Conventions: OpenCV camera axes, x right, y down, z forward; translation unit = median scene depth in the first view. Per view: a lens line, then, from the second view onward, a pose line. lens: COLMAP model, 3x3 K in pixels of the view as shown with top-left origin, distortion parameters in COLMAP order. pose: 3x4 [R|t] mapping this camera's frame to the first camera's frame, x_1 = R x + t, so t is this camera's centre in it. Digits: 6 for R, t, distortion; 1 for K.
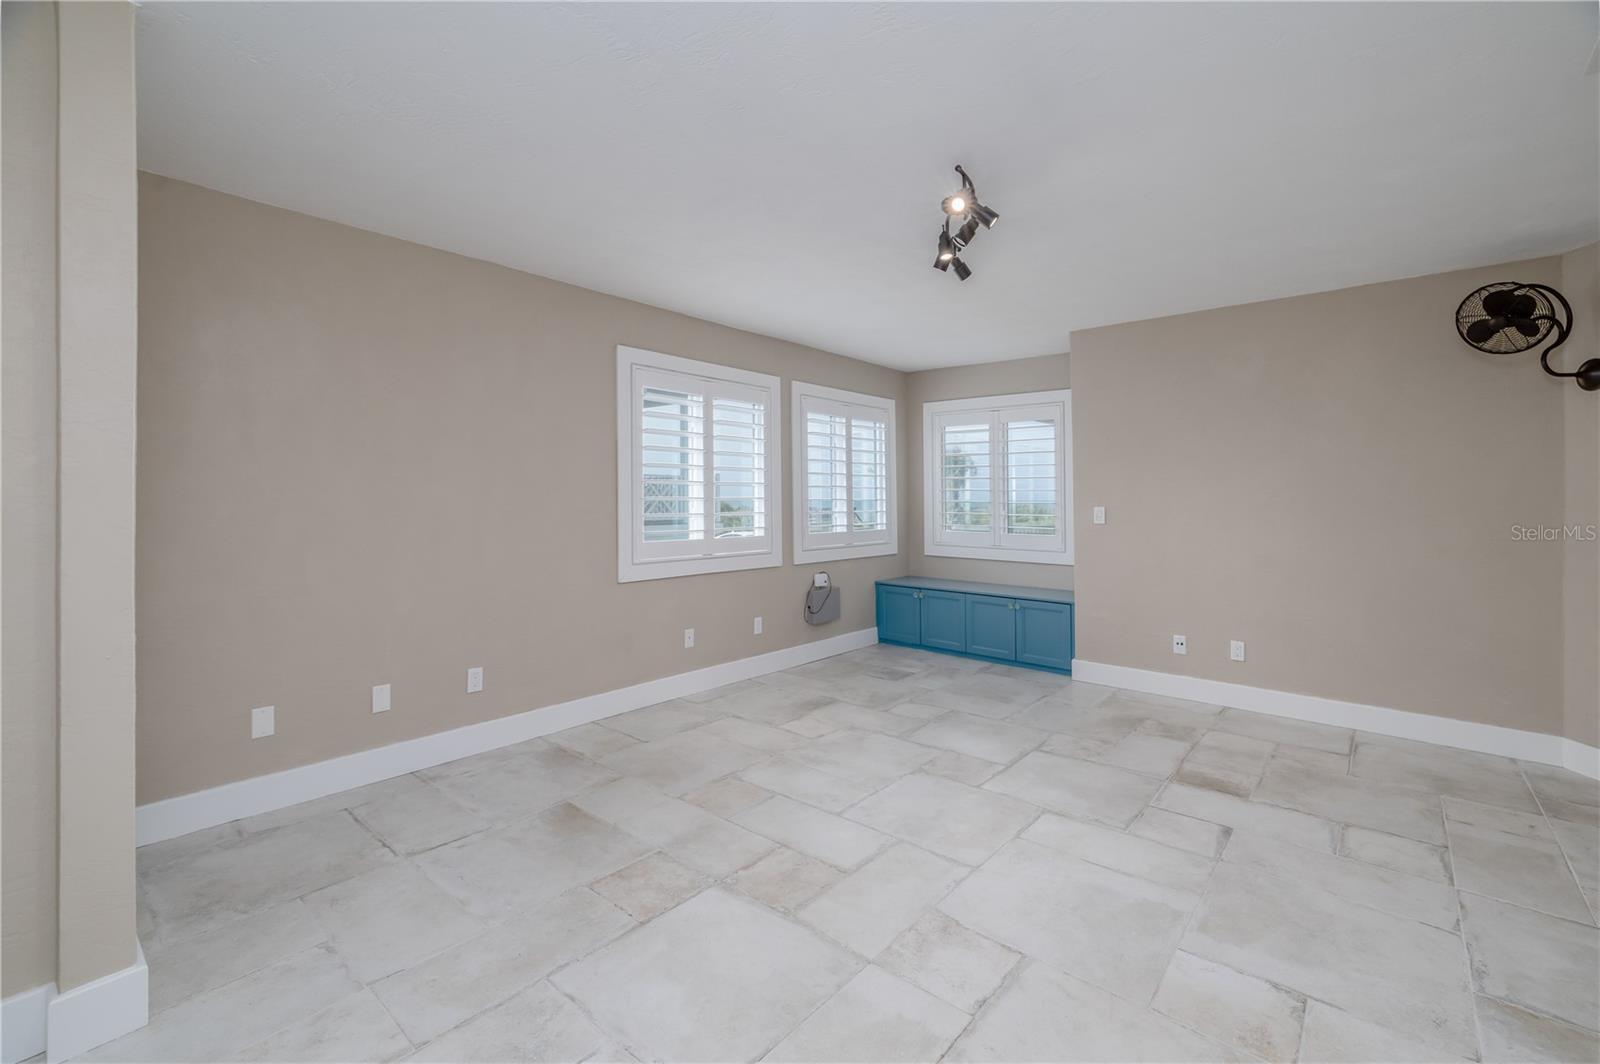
lens RADIAL K [[684.1, 0, 800.0], [0, 684.1, 519.9], [0, 0, 1]] dist [-0.000287, 0.000668]
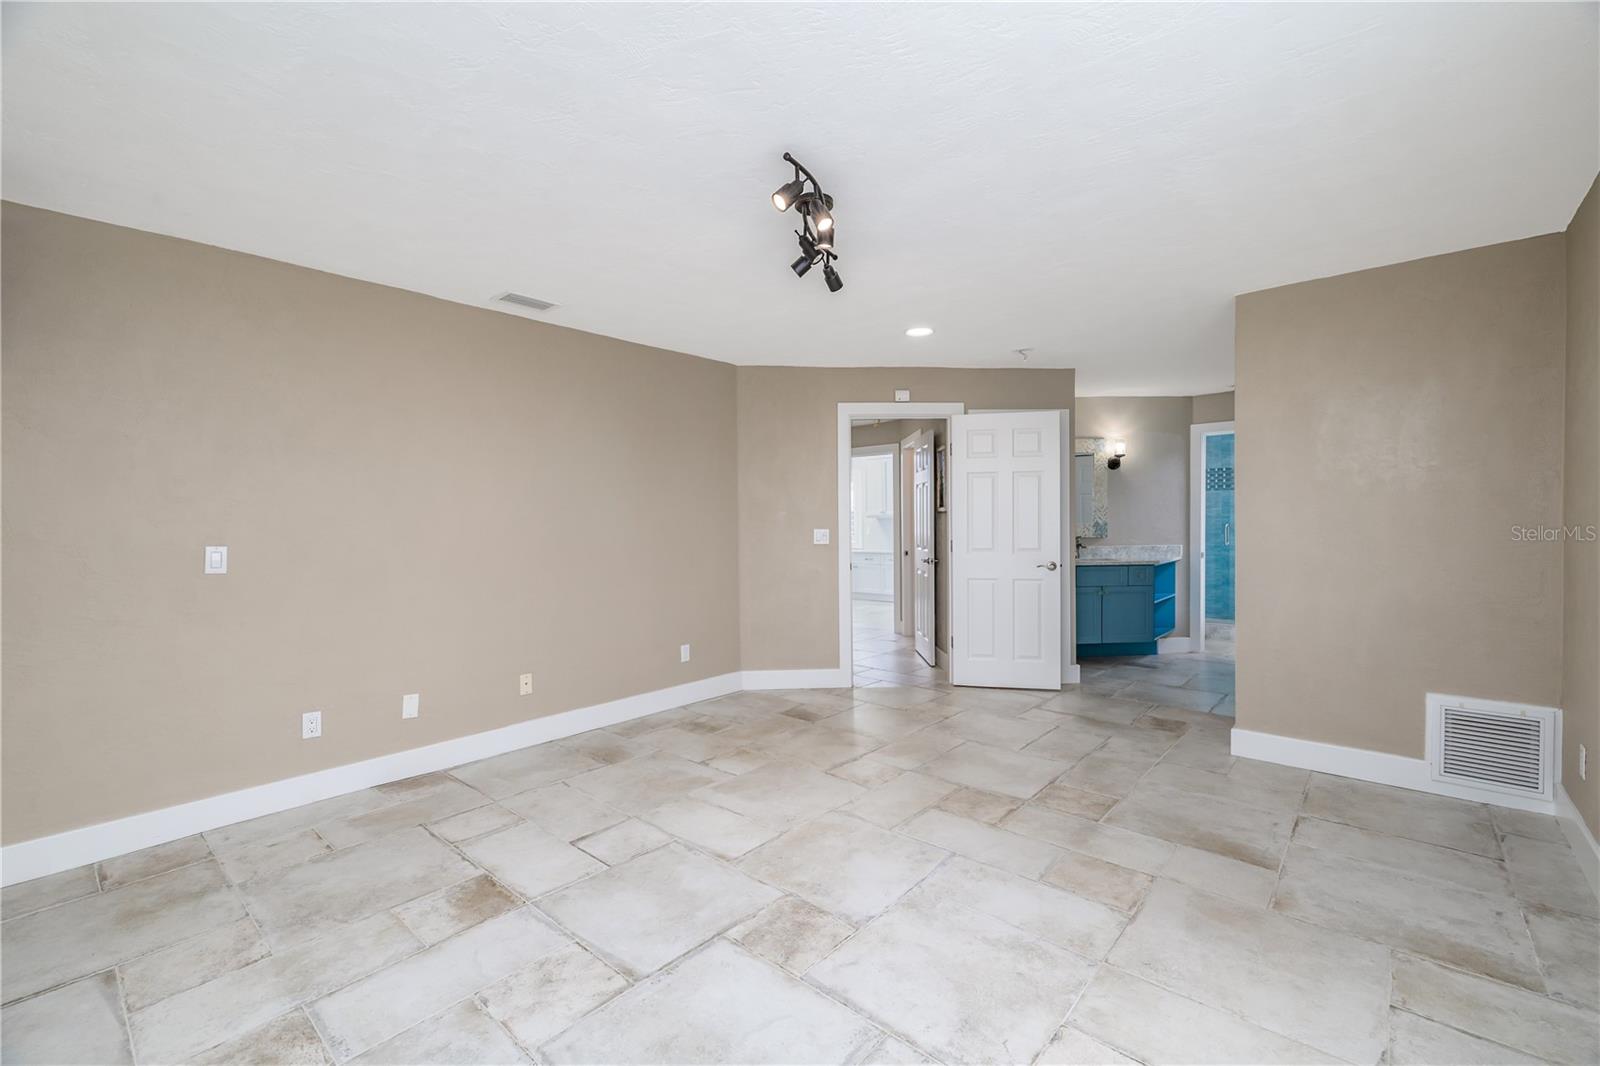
lens RADIAL K [[684.1, 0, 800.8], [0, 684.1, 526.7], [0, 0, 1]] dist [-0.000287, 0.000668]
pose [[-0.999980, 0.004849, 0.004111, 0.274946], [0.004999, 0.999286, 0.037442, -0.061855], [-0.003926, 0.037462, -0.999290, 2.007700]]
